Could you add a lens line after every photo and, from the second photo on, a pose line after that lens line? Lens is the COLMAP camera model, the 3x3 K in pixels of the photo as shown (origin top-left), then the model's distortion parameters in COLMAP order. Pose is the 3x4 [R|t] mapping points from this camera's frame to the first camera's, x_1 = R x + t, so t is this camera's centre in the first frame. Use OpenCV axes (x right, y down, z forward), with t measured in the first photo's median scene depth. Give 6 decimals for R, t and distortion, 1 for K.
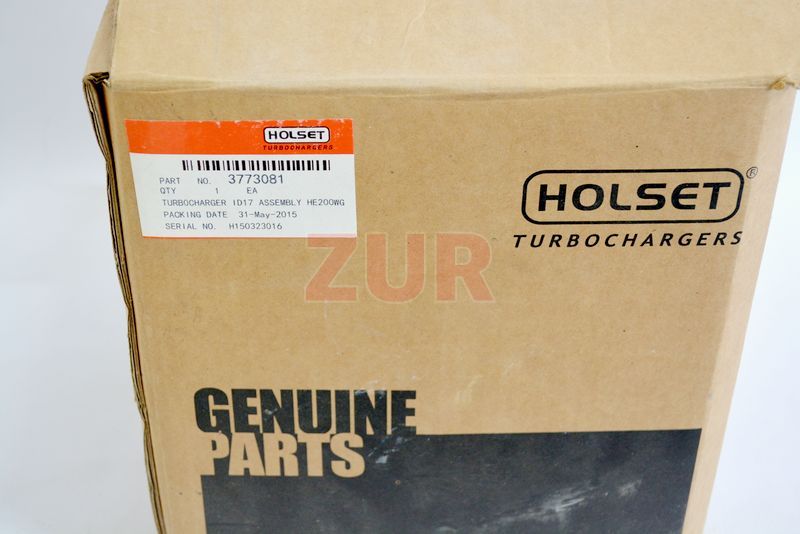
lens RADIAL K [[905.0, 0, 400.0], [0, 905.0, 267.0], [0, 0, 1]] dist [-0.001510, -0.000217]
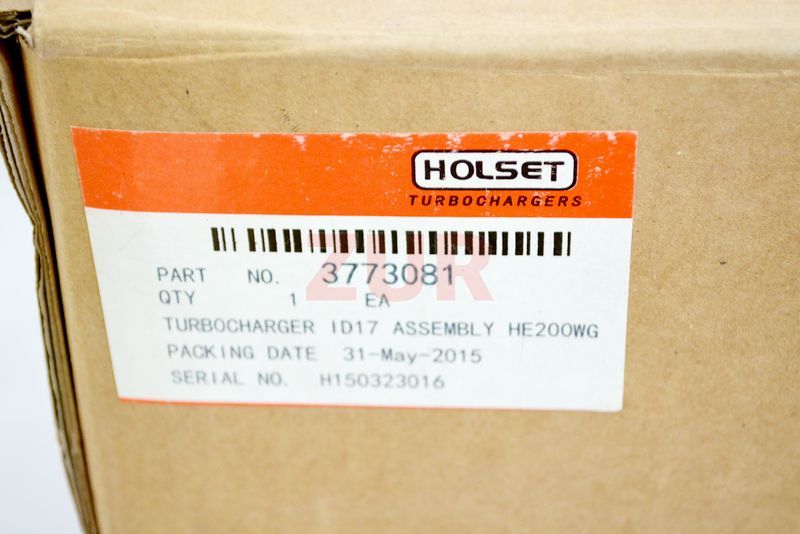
lens RADIAL K [[1278.2, 0, 400.0], [0, 1278.2, 267.0], [0, 0, 1]] dist [0.012010, -0.023084]
pose [[0.990961, 0.028411, -0.131105, -0.079357], [-0.032438, 0.999062, -0.028682, -0.085046], [0.130168, 0.032675, 0.990953, 0.434786]]
